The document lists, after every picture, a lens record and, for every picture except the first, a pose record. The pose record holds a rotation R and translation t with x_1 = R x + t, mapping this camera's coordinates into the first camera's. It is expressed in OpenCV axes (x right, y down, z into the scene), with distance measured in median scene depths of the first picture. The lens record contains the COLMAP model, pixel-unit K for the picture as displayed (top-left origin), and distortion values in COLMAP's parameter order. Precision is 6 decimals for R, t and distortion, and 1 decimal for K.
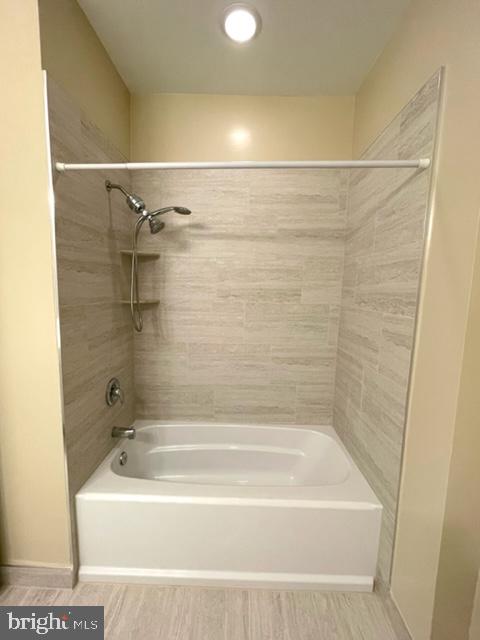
lens RADIAL K [[263.4, 0, 239.0], [0, 263.4, 318.6], [0, 0, 1]] dist [-0.007618, -0.000263]
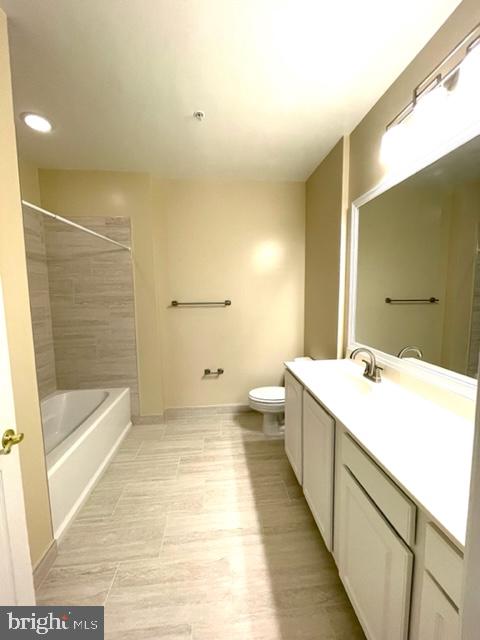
lens RADIAL K [[263.4, 0, 240.2], [0, 263.4, 319.5], [0, 0, 1]] dist [-0.007618, -0.000263]
pose [[-0.094614, -0.116635, 0.988658, -1.790575], [0.126419, 0.983665, 0.128144, -0.052227], [-0.987455, 0.137109, -0.078324, 0.126434]]
